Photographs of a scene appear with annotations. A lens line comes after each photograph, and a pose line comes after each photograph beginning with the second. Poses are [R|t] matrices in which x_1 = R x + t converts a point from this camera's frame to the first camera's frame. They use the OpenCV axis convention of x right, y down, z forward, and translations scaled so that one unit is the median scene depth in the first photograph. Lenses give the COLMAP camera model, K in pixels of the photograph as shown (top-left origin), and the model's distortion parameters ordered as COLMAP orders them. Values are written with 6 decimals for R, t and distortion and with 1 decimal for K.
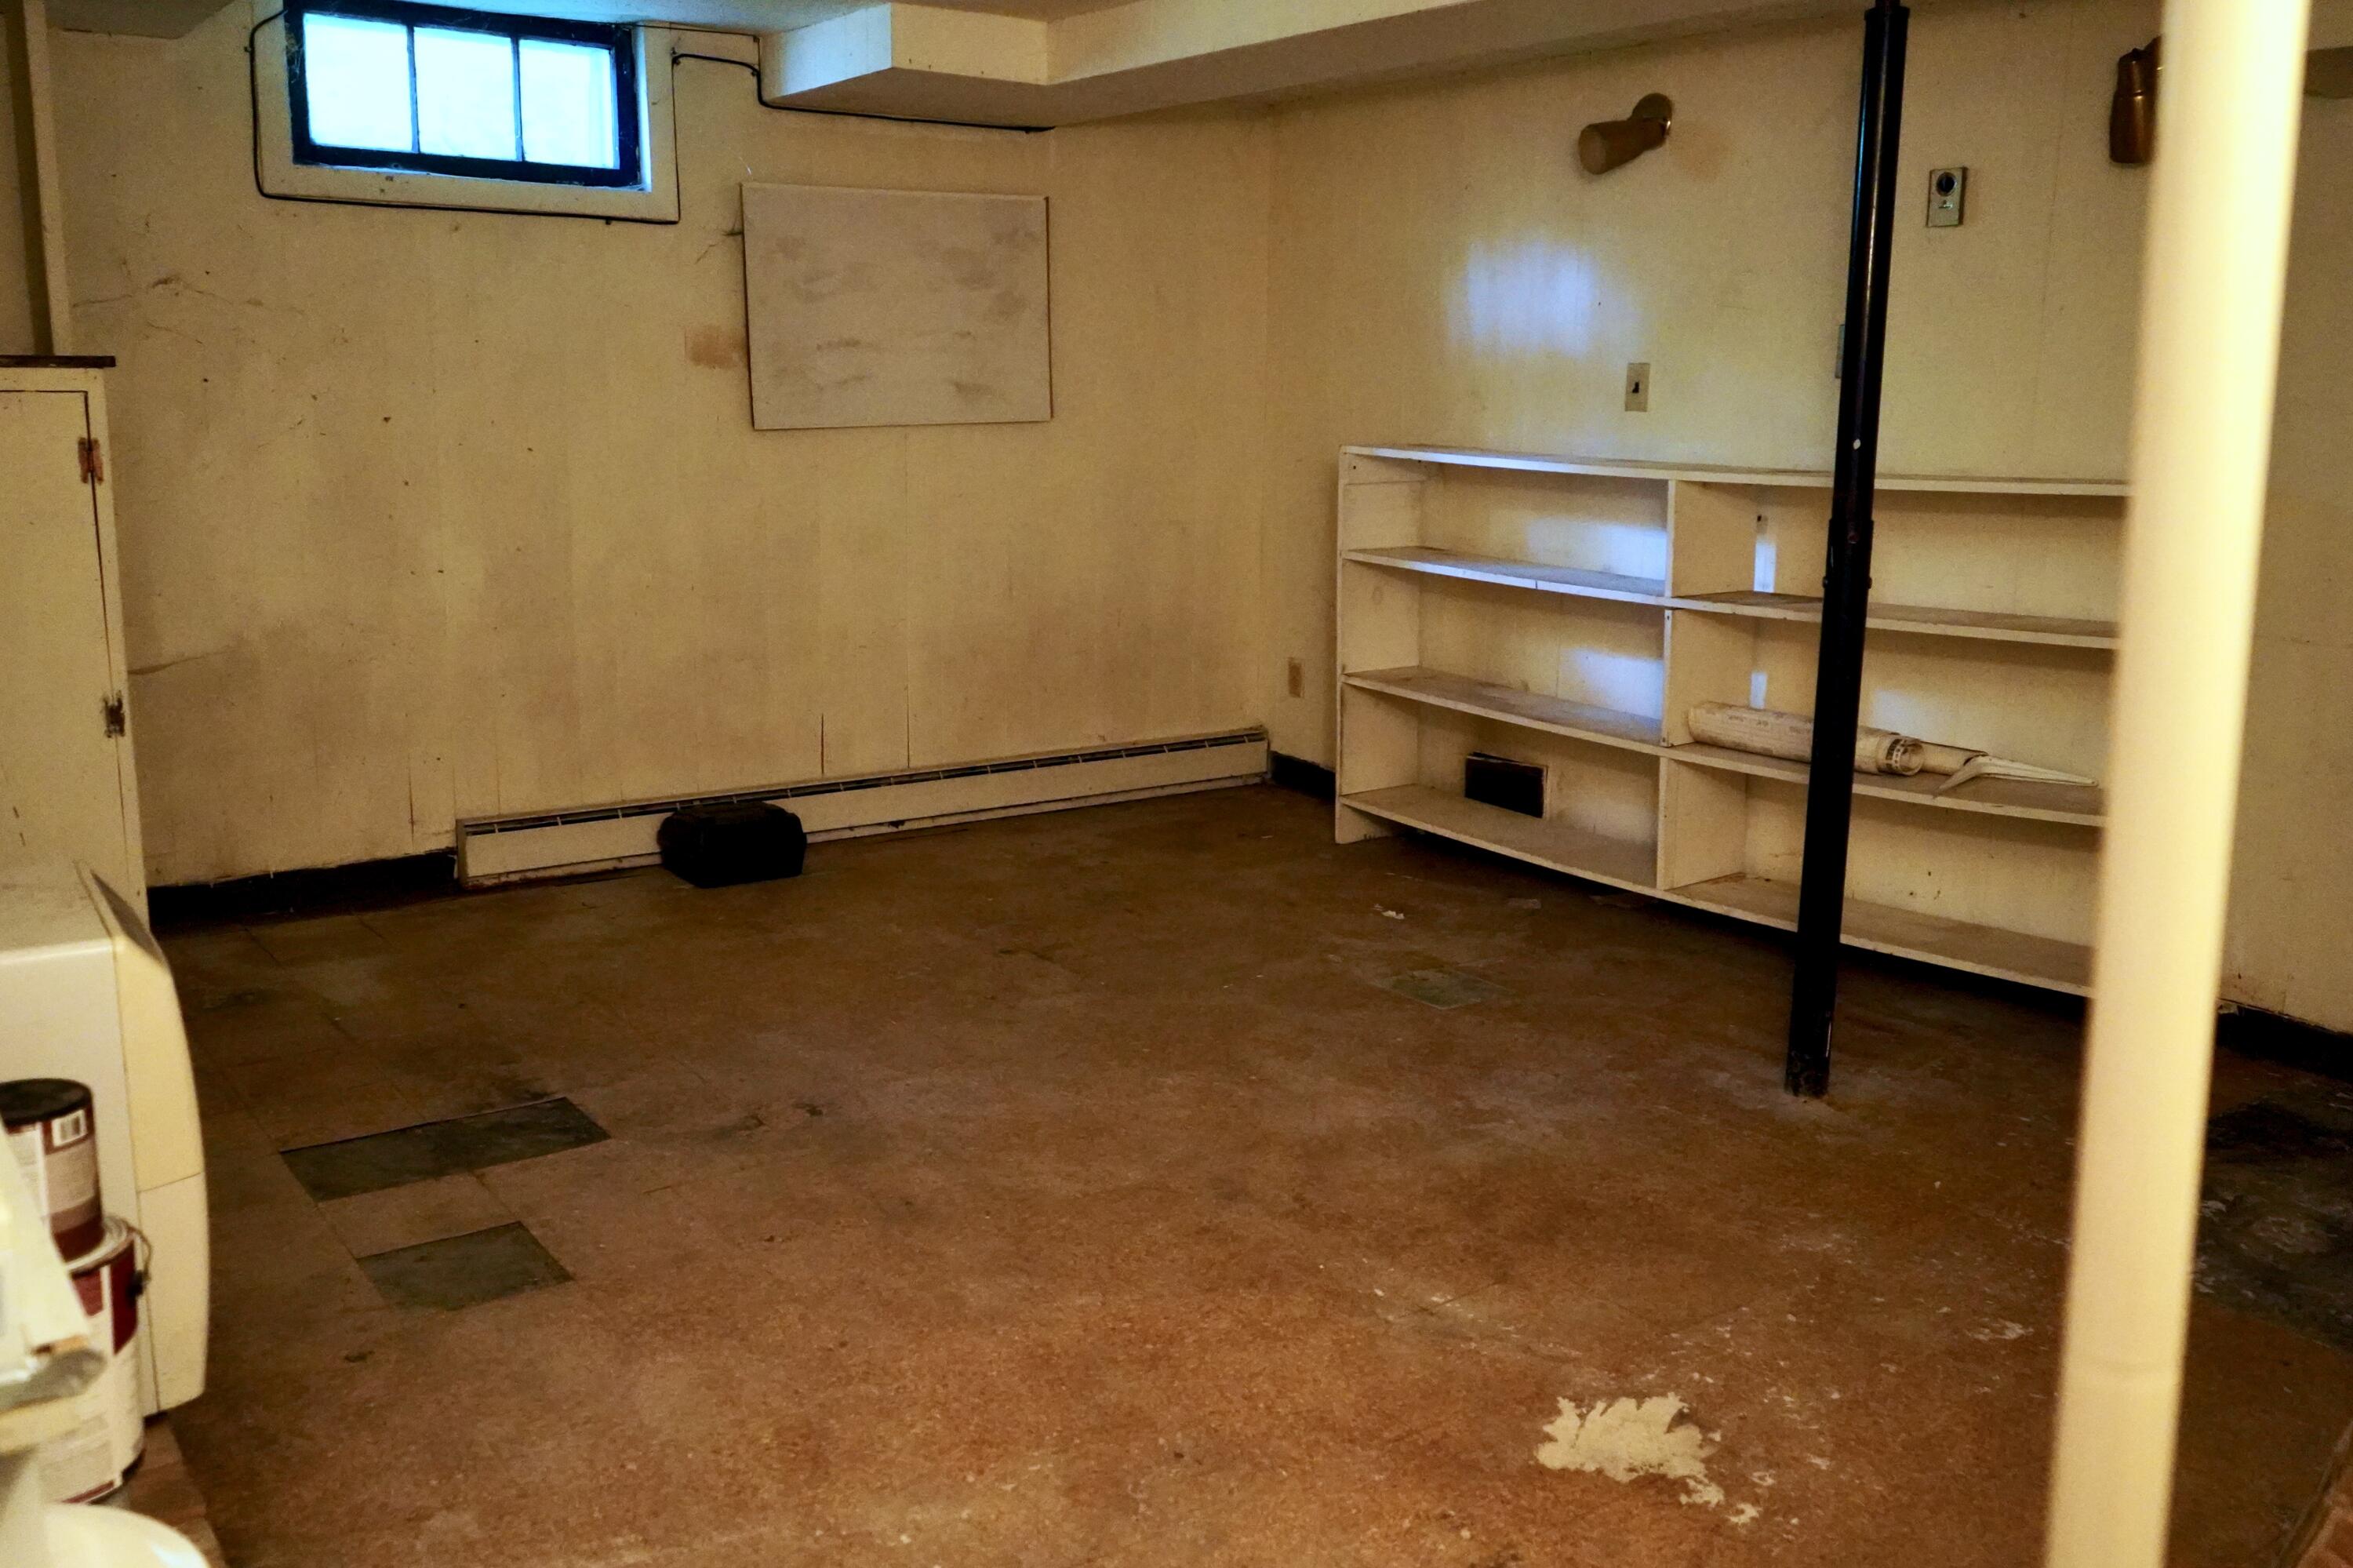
lens RADIAL K [[1909.4, 0, 1165.7], [0, 1909.4, 785.9], [0, 0, 1]] dist [-0.012190, 0.021544]
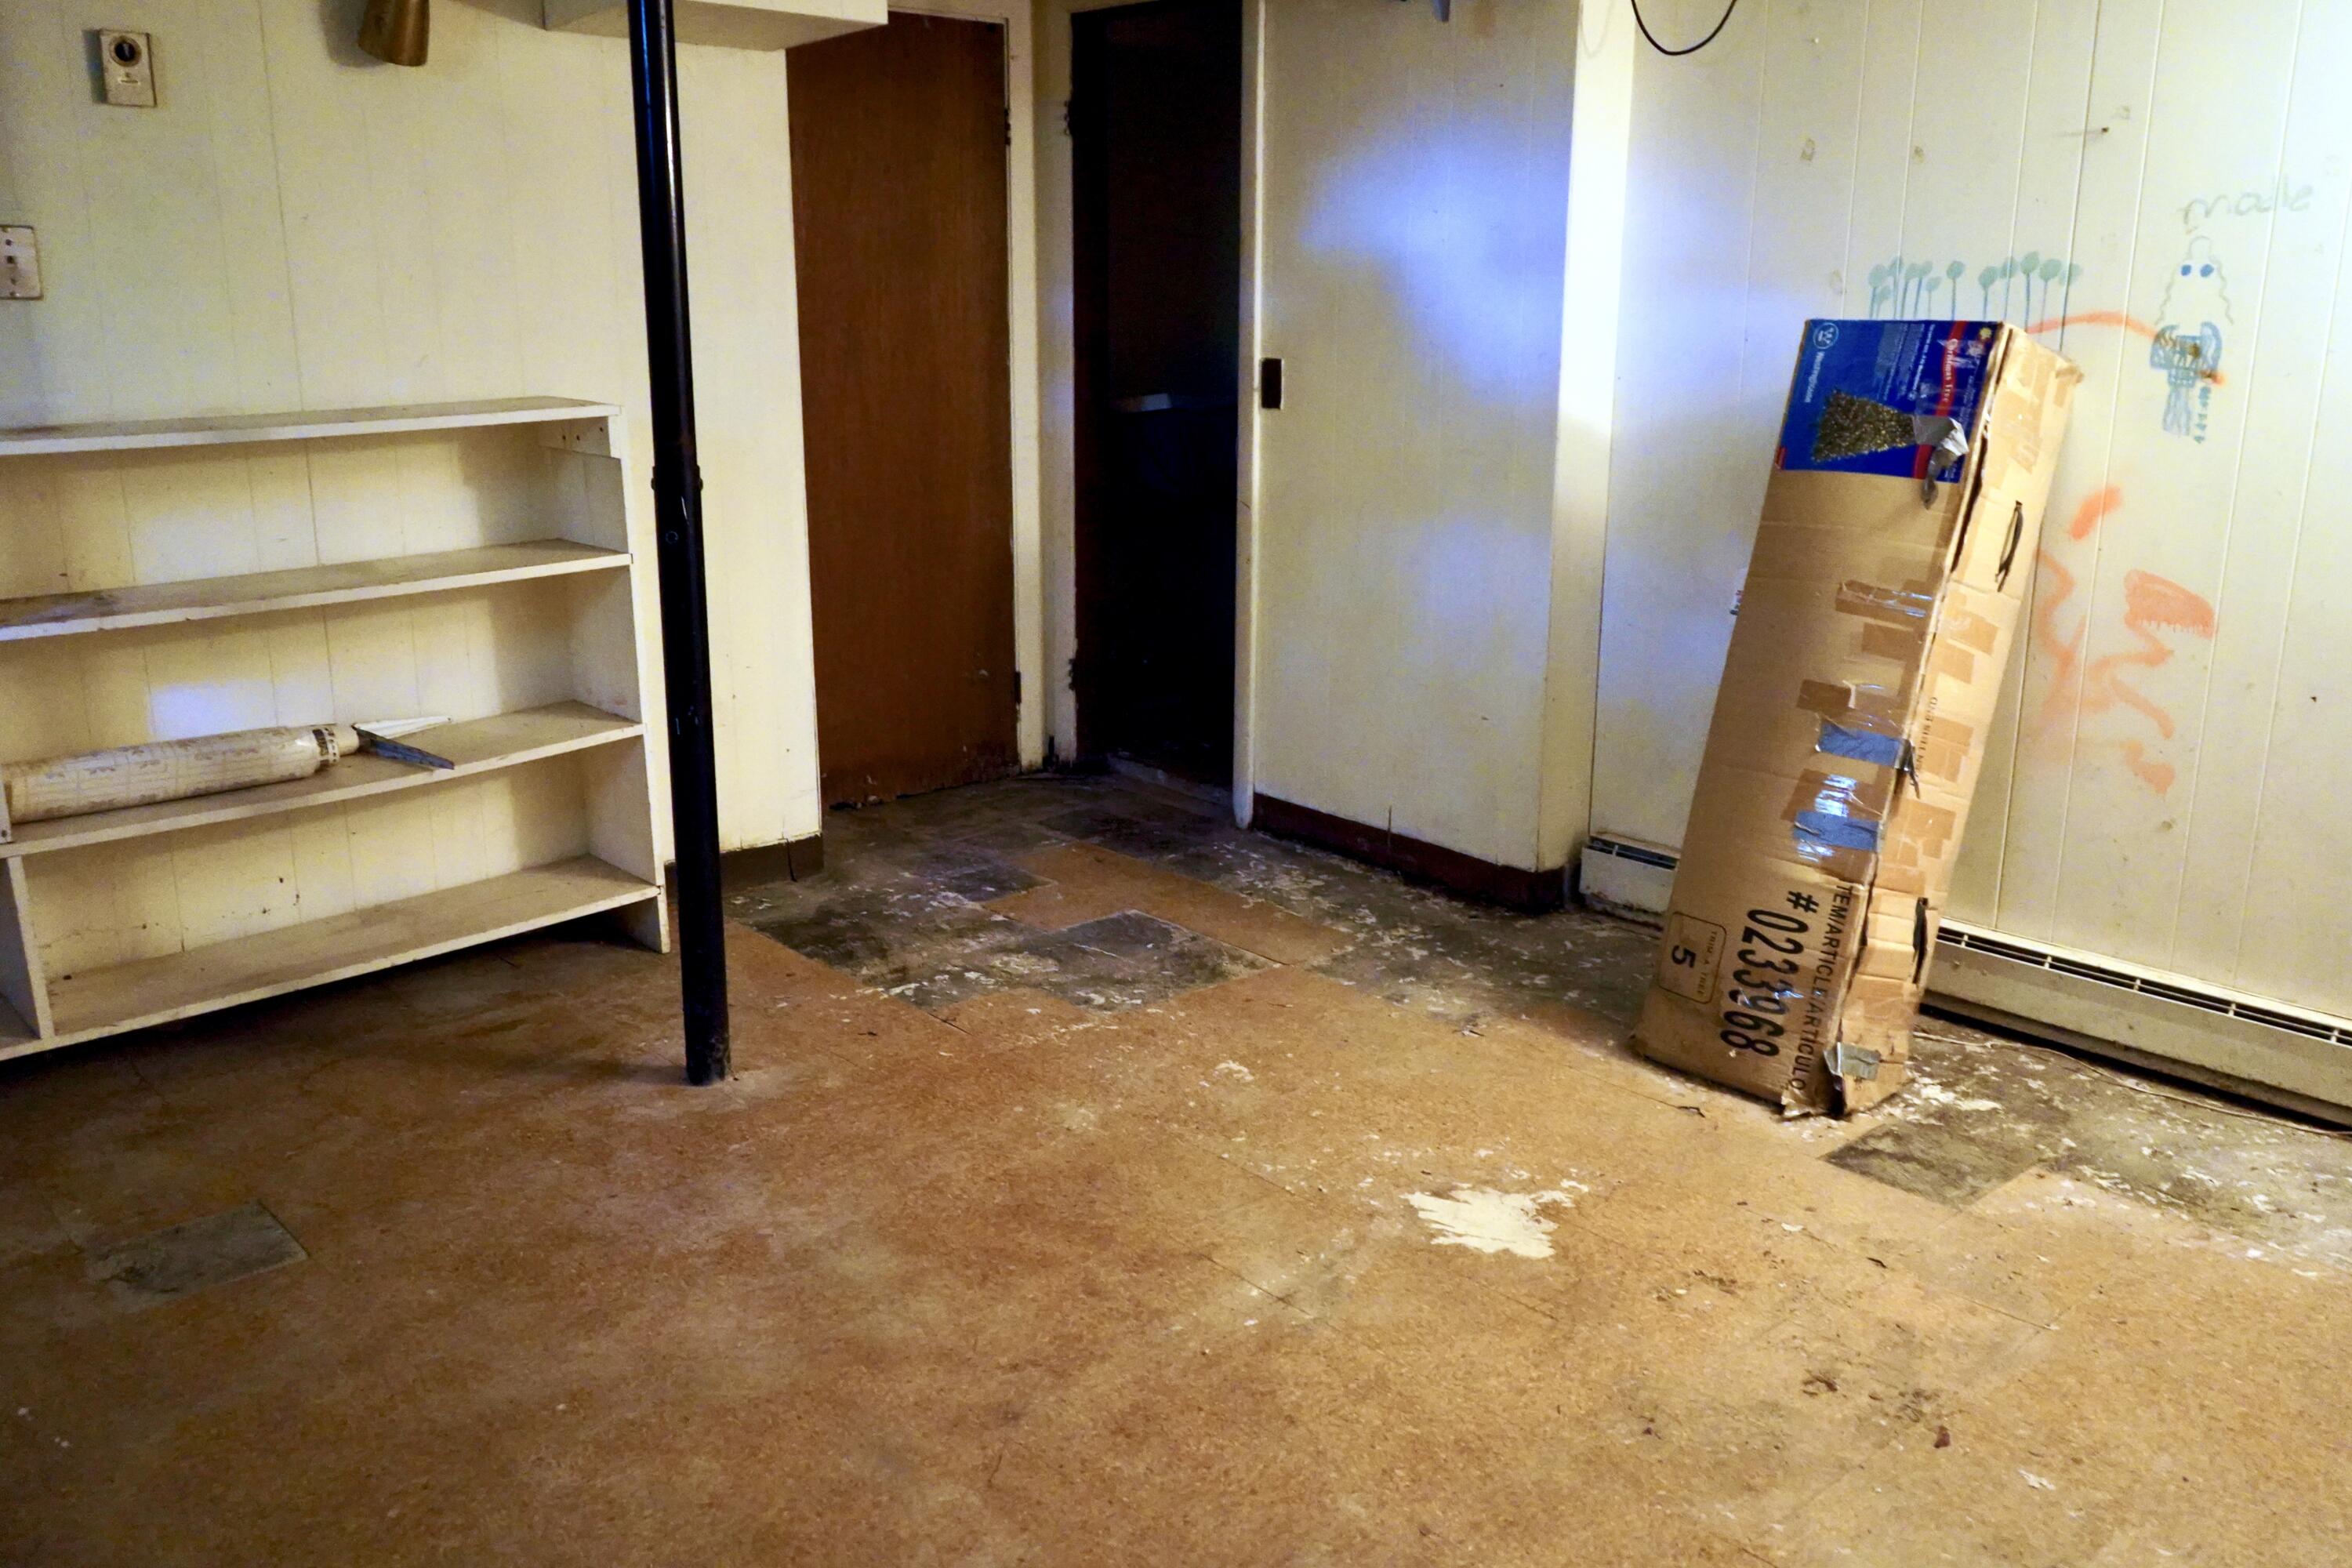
lens RADIAL K [[1908.6, 0, 1164.0], [0, 1908.6, 773.3], [0, 0, 1]] dist [-0.012190, 0.021544]
pose [[-0.075608, -0.259827, 0.962691, -0.636266], [0.195967, 0.942754, 0.269837, -0.220138], [-0.977691, 0.209057, -0.020363, 0.899968]]
